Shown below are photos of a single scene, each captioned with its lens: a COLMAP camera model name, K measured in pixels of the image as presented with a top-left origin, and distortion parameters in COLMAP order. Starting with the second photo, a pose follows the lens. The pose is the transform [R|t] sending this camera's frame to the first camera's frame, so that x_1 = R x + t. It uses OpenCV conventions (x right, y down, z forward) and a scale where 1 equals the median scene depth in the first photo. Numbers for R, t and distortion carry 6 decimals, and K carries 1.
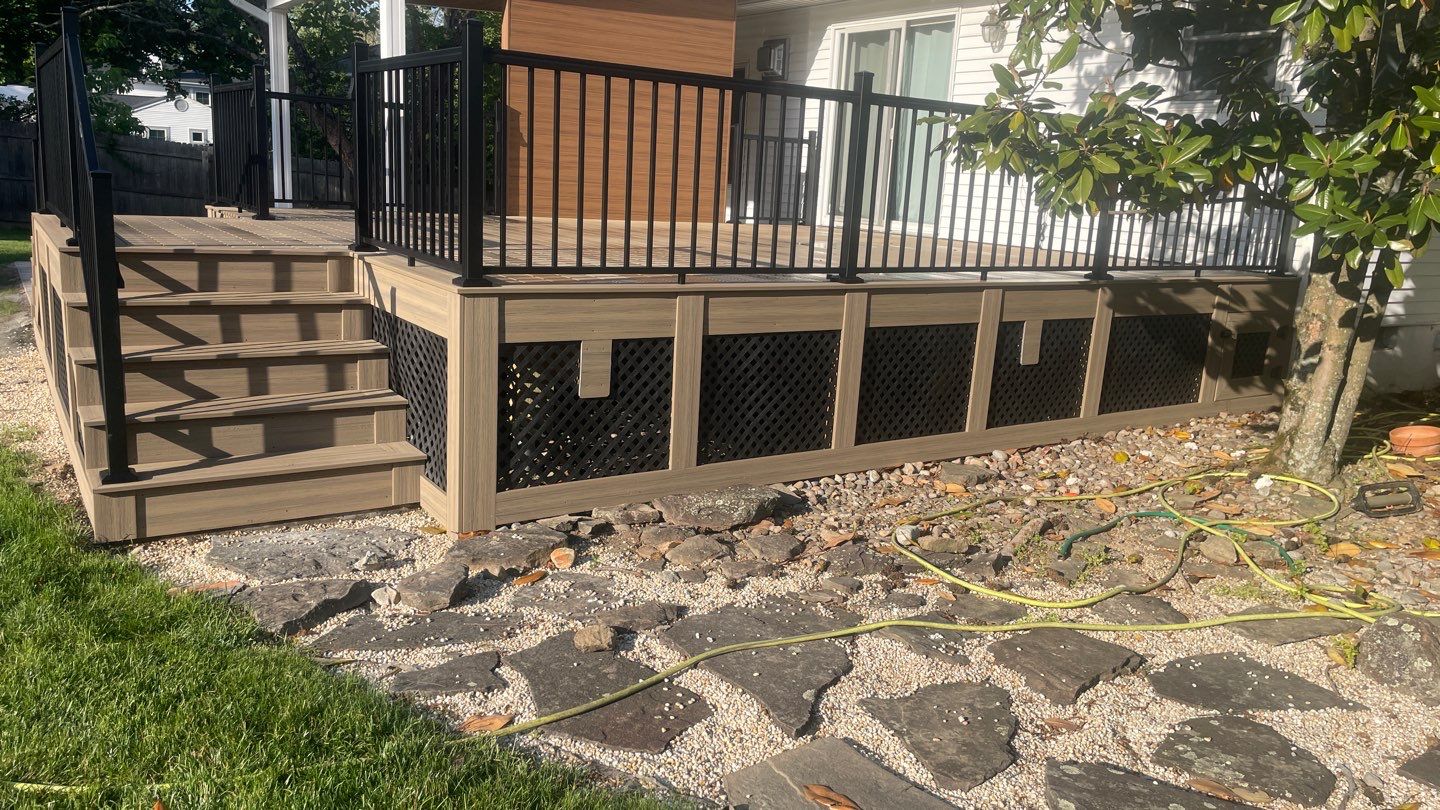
lens RADIAL K [[1056.4, 0, 725.6], [0, 1056.4, 410.2], [0, 0, 1]] dist [0.065594, -0.094548]
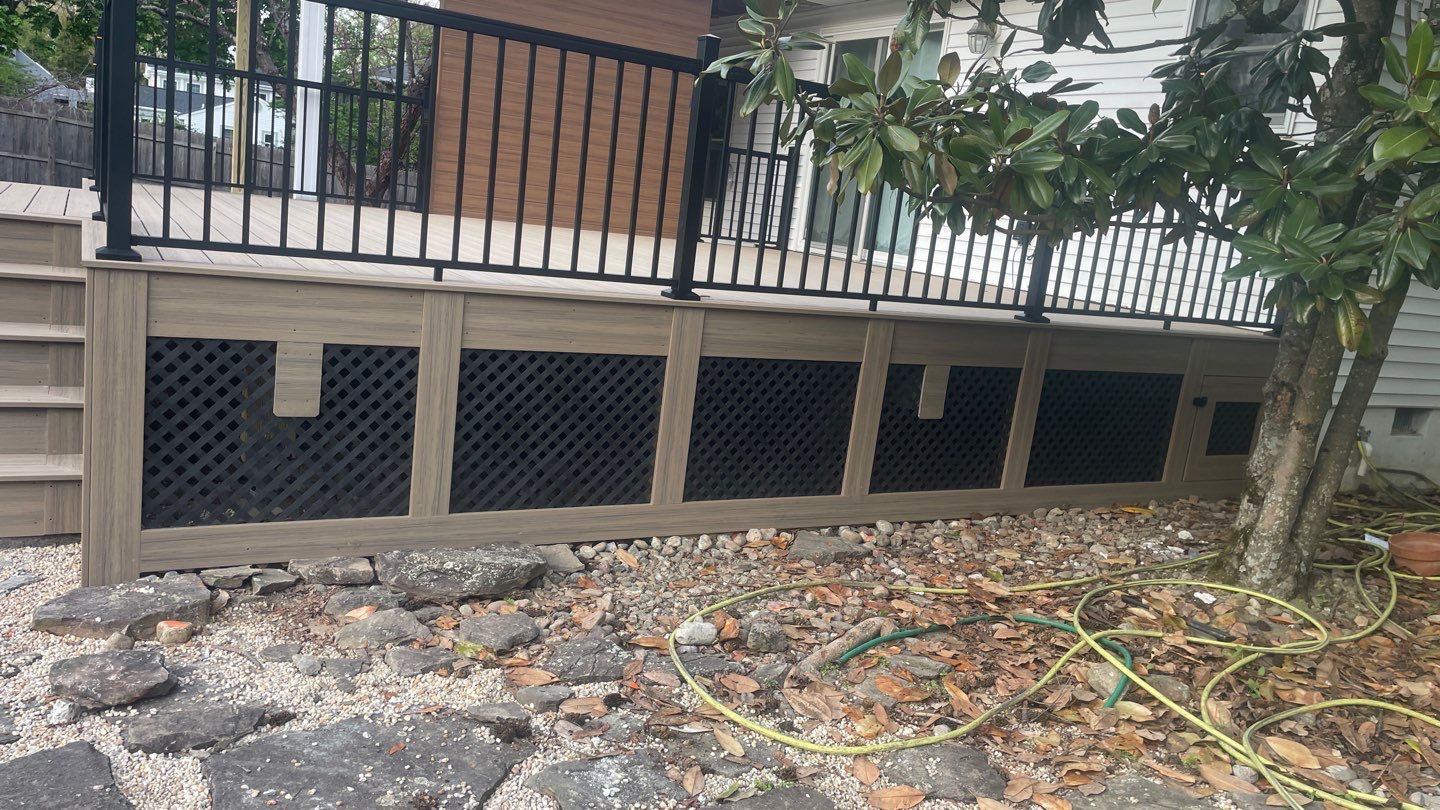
lens RADIAL K [[1056.4, 0, 725.6], [0, 1056.4, 410.2], [0, 0, 1]] dist [0.065594, -0.094548]
pose [[0.995305, 0.075819, -0.060161, 0.191507], [-0.077661, 0.996561, -0.028893, -0.015136], [0.057763, 0.033430, 0.997770, 0.195034]]
